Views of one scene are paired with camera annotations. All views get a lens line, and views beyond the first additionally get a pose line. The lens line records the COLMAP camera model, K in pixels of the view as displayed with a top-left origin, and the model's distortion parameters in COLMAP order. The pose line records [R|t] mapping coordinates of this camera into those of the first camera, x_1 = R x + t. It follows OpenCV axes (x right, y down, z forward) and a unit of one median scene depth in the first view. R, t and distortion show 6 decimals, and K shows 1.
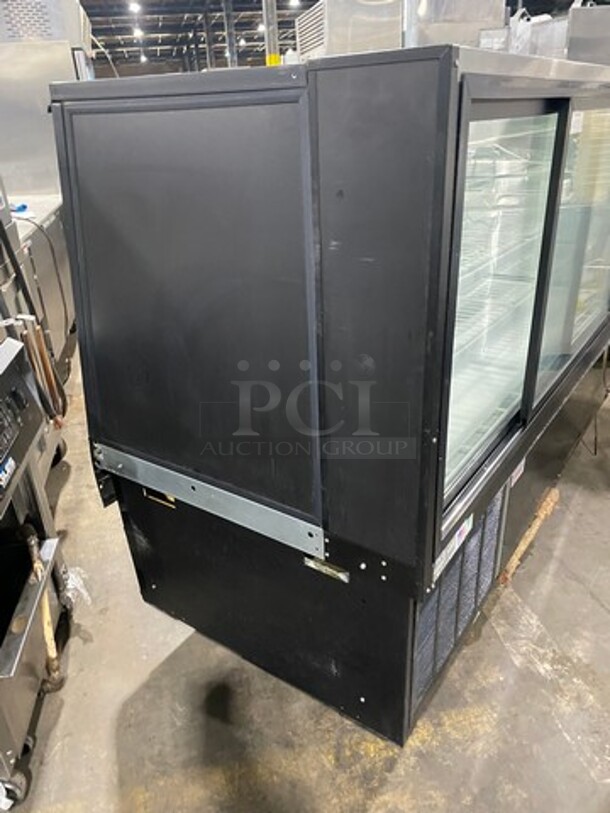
lens RADIAL K [[621.2, 0, 305.0], [0, 621.2, 406.5], [0, 0, 1]] dist [-0.001114, -0.002104]
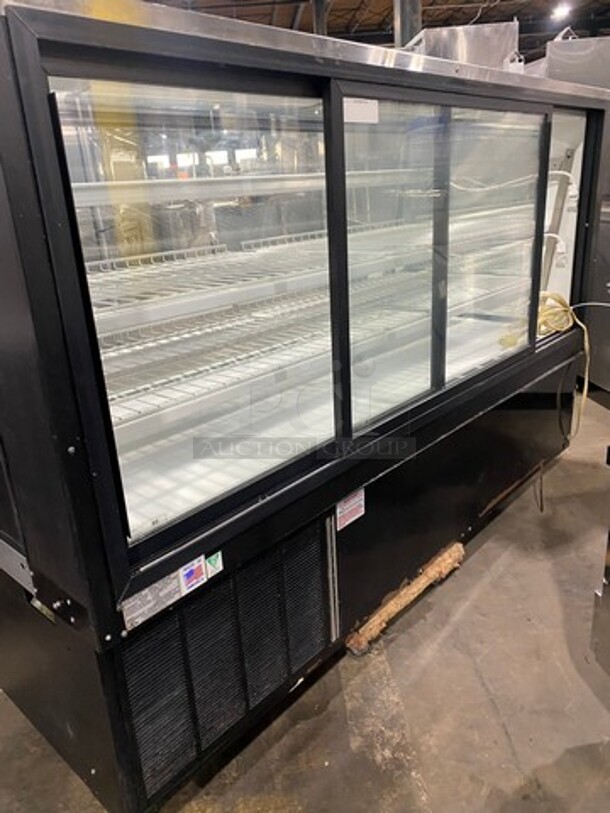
lens RADIAL K [[621.2, 0, 305.0], [0, 621.2, 406.5], [0, 0, 1]] dist [-0.001114, -0.002104]
pose [[0.993071, 0.029486, -0.113754, 0.333313], [-0.039869, 0.995134, -0.090107, 0.033740], [0.110543, 0.094017, 0.989414, 0.114437]]
